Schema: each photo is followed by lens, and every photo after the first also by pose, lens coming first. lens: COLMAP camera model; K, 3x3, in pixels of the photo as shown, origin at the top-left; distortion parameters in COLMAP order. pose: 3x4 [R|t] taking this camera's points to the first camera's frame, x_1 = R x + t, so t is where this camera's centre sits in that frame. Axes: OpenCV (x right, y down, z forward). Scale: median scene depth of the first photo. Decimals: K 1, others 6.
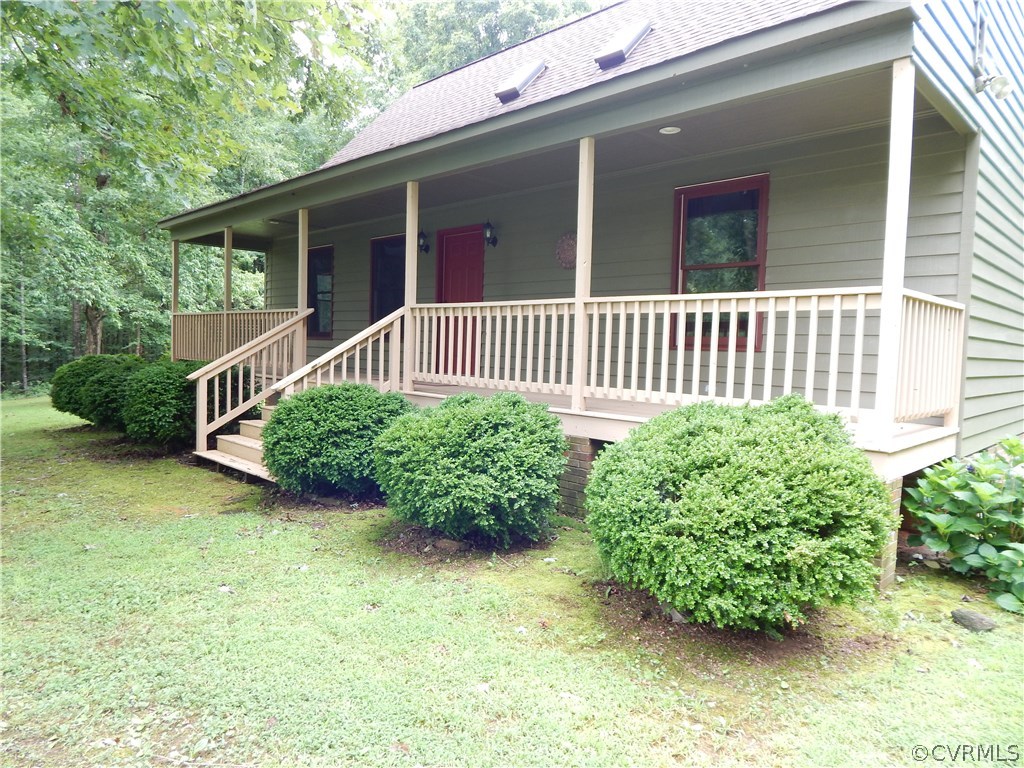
lens RADIAL K [[672.6, 0, 514.6], [0, 672.6, 378.1], [0, 0, 1]] dist [-0.002379, -0.001672]
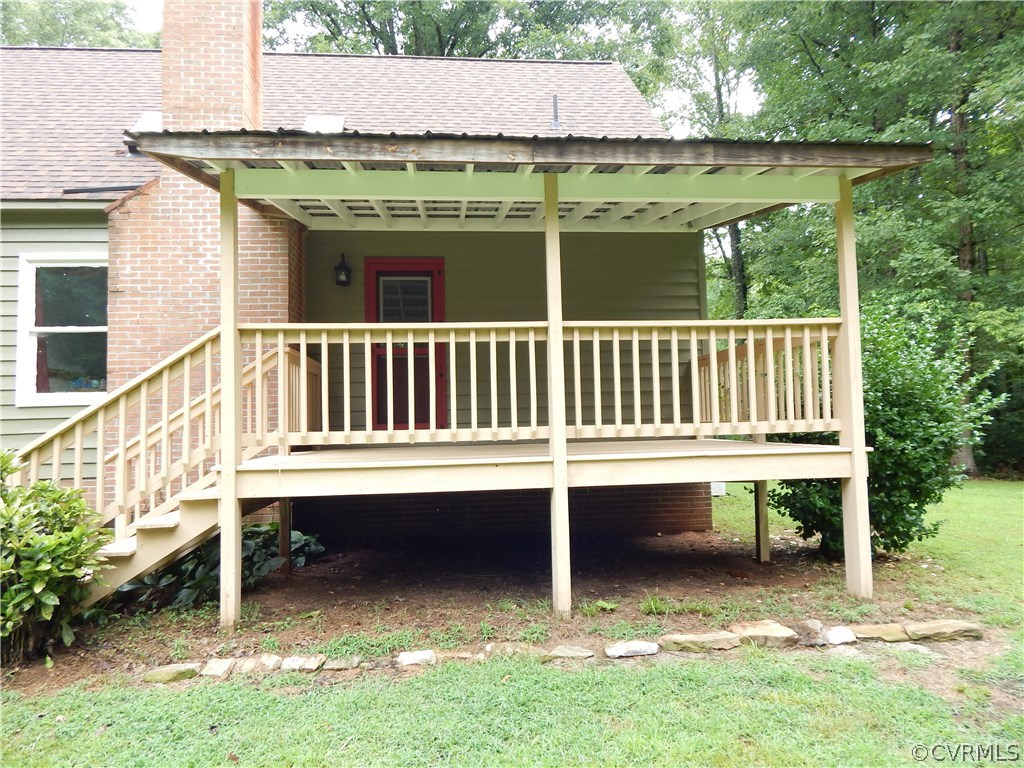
lens RADIAL K [[672.6, 0, 510.2], [0, 672.6, 381.6], [0, 0, 1]] dist [-0.002379, -0.001672]
pose [[0.648719, -0.034762, 0.760233, -0.413795], [0.068041, 0.997605, -0.012444, -0.026325], [-0.757980, 0.059799, 0.649531, 0.351102]]
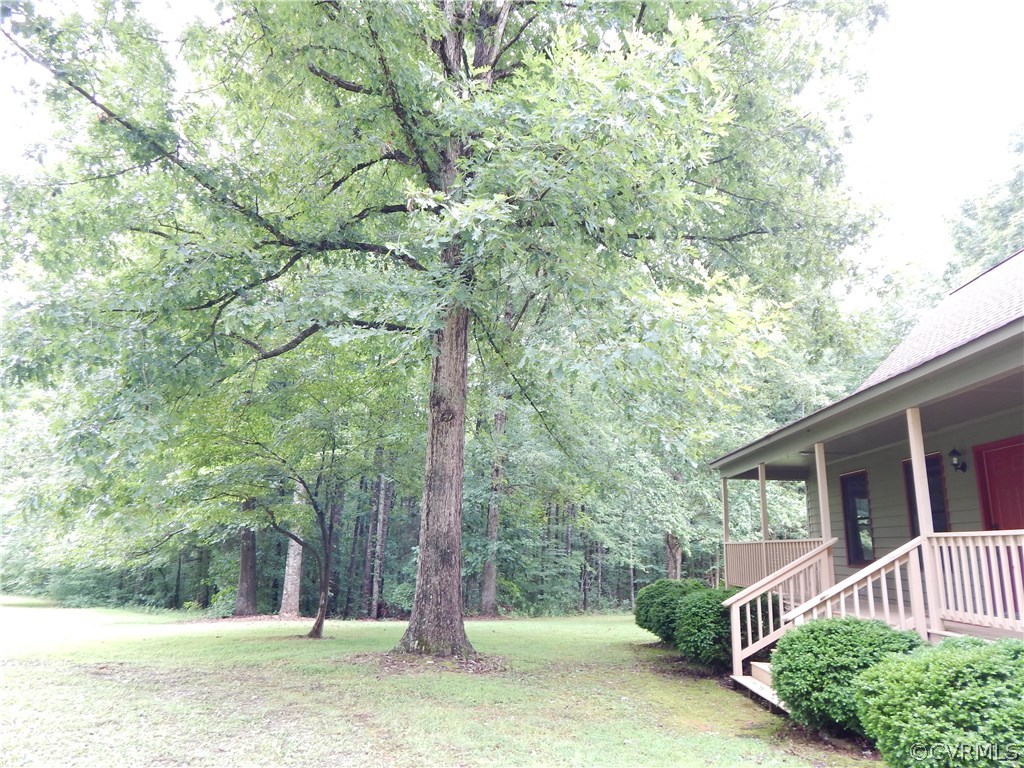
lens RADIAL K [[672.6, 0, 513.7], [0, 672.6, 374.5], [0, 0, 1]] dist [-0.002379, -0.001672]
pose [[0.690623, -0.190805, -0.697591, 0.135057], [-0.045501, 0.951195, -0.305218, -0.006201], [0.721782, 0.242532, 0.648235, -0.083472]]
